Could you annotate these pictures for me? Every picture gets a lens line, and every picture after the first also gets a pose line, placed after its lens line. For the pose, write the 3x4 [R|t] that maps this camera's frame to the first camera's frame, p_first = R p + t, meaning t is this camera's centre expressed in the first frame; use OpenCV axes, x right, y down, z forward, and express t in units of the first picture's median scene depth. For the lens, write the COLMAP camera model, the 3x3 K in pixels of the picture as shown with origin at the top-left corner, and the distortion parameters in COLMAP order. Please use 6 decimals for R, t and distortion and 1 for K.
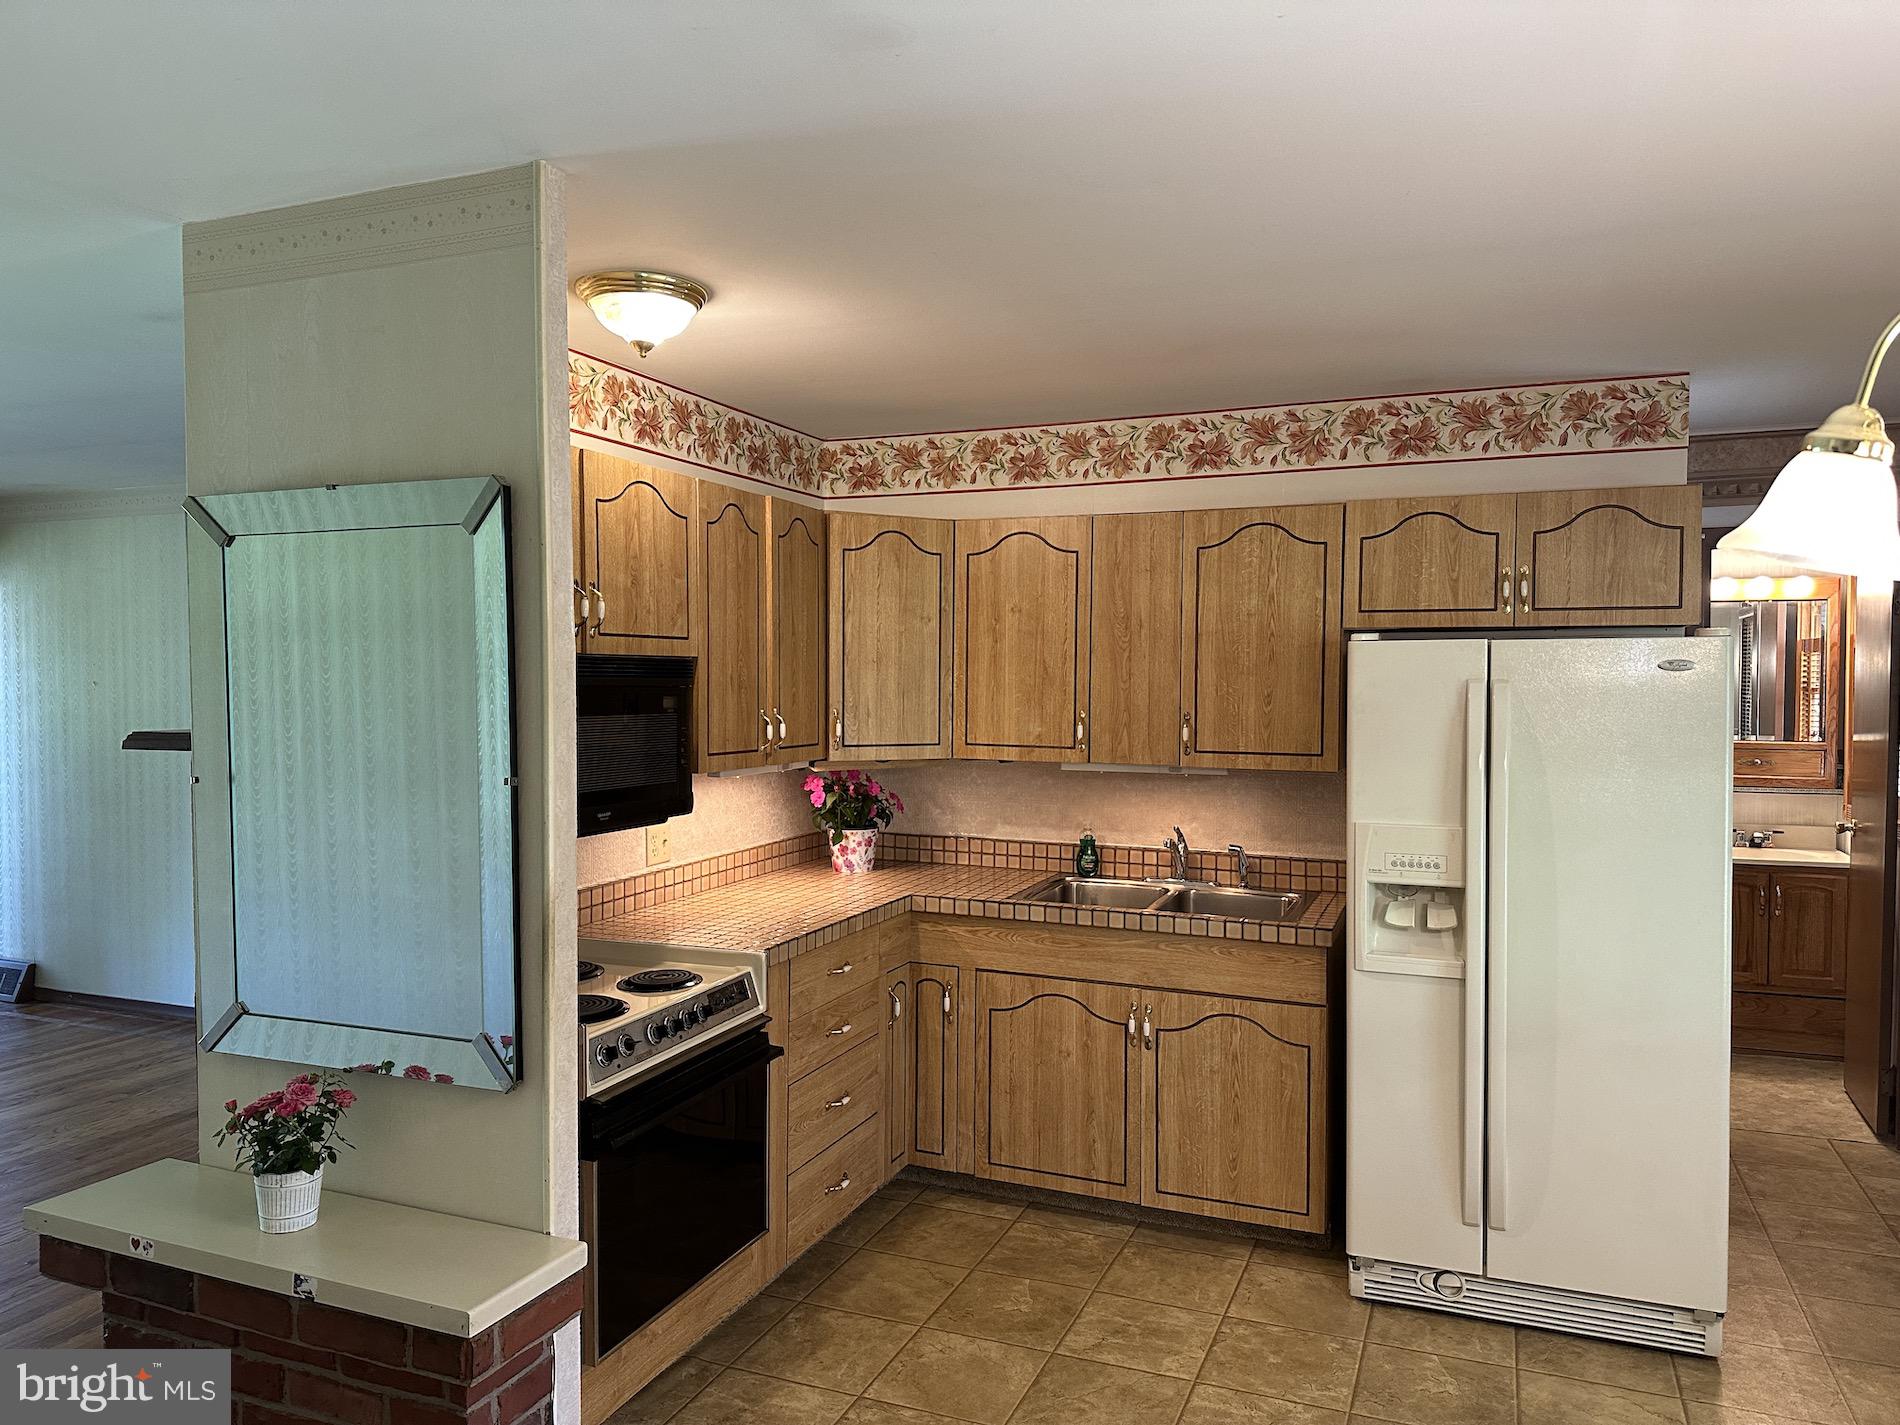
lens RADIAL K [[1335.5, 0, 949.3], [0, 1335.5, 721.3], [0, 0, 1]] dist [0.141854, -0.208828]
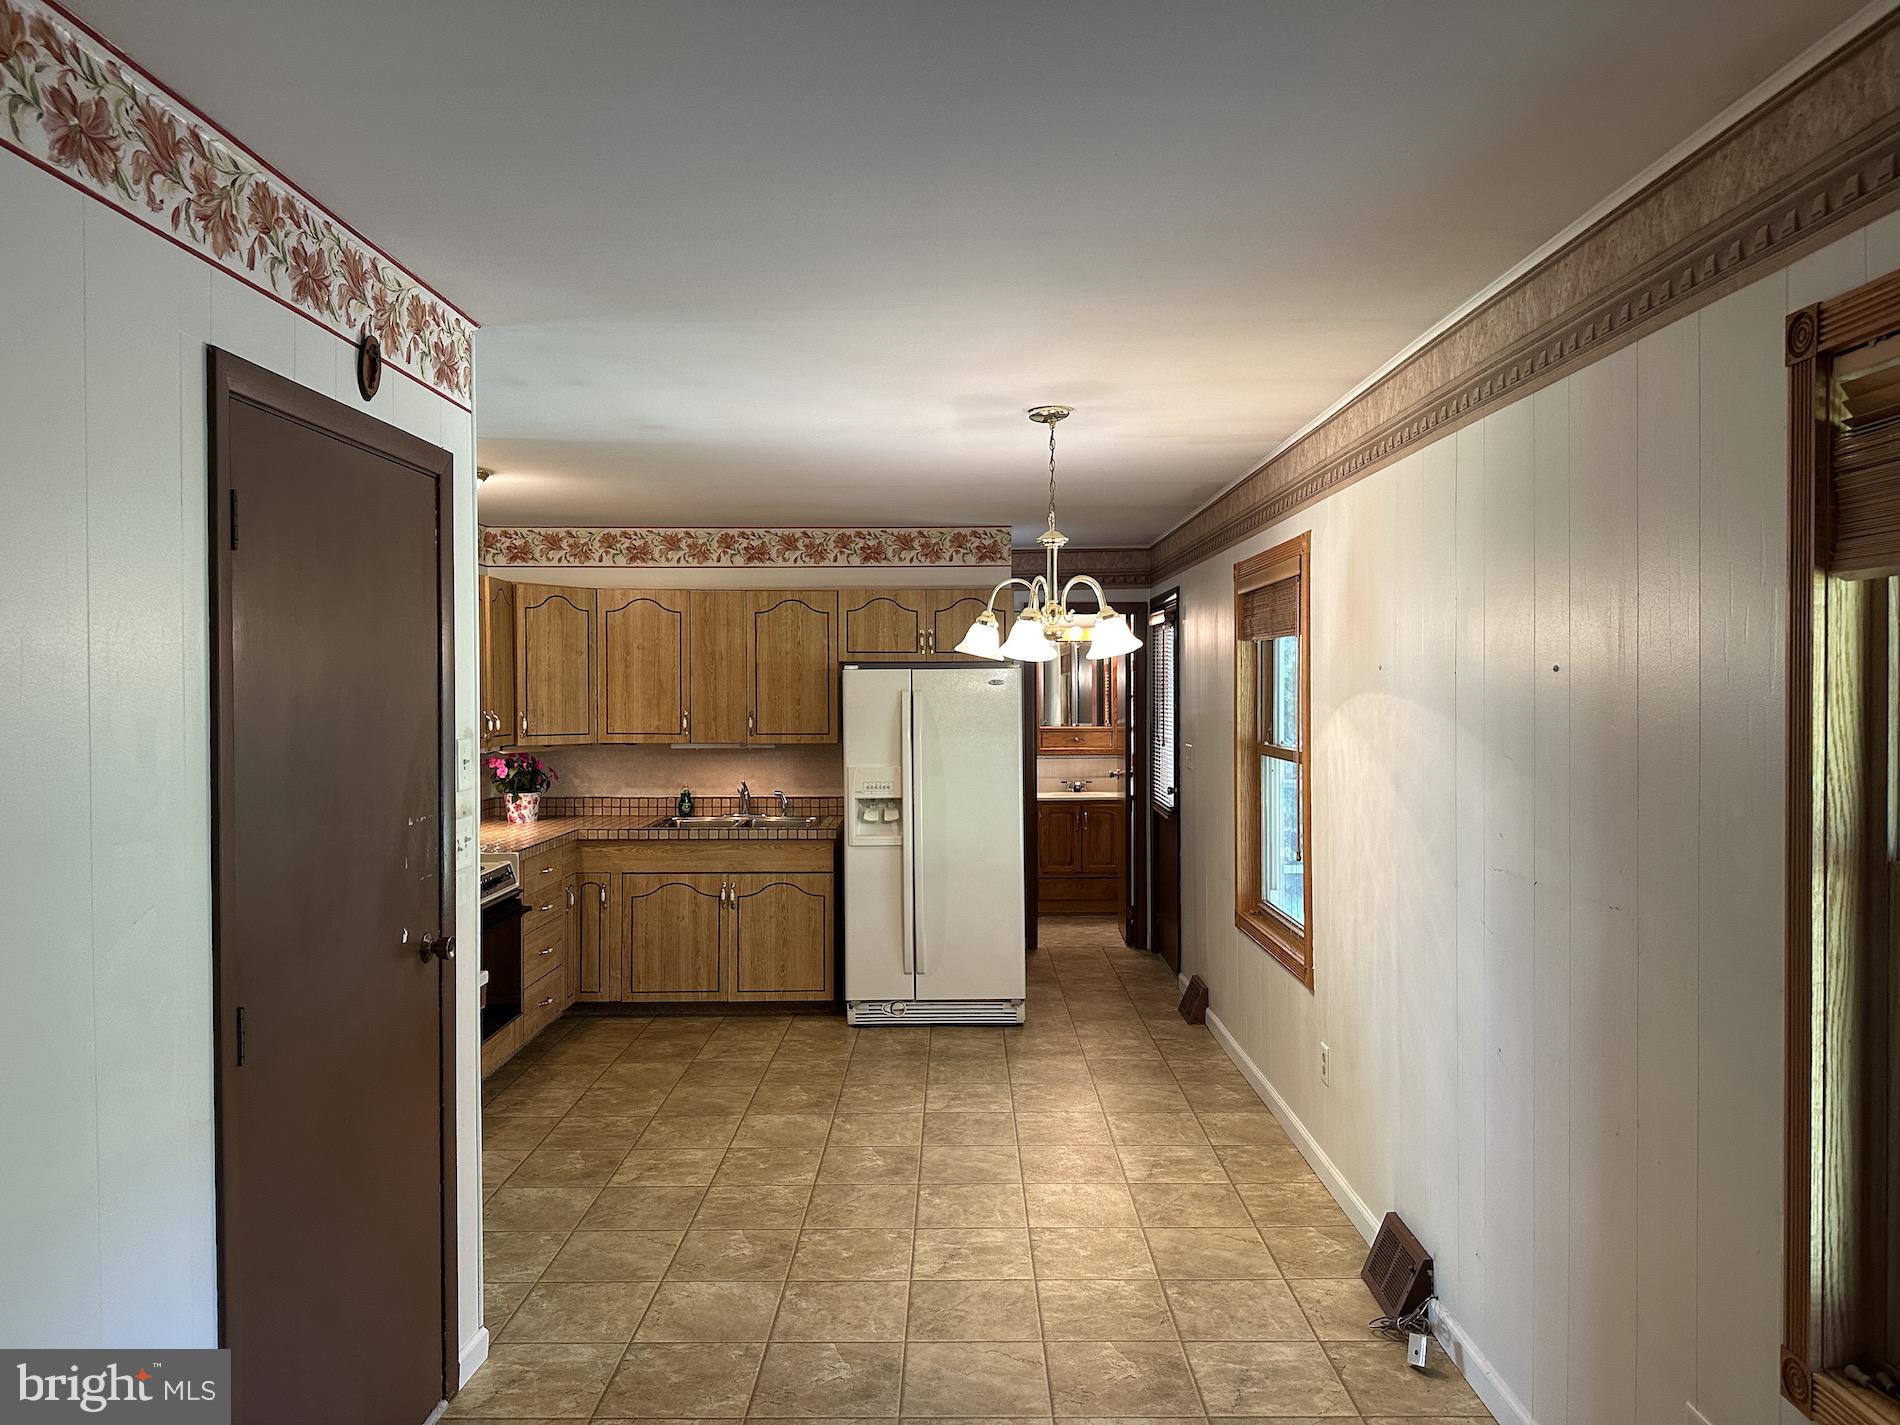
lens RADIAL K [[1335.5, 0, 949.3], [0, 1335.5, 721.3], [0, 0, 1]] dist [0.141854, -0.208828]
pose [[0.929420, -0.015139, 0.368714, -0.207051], [0.018754, 0.999805, -0.006222, 0.021446], [-0.368548, 0.012698, 0.929522, -0.637330]]
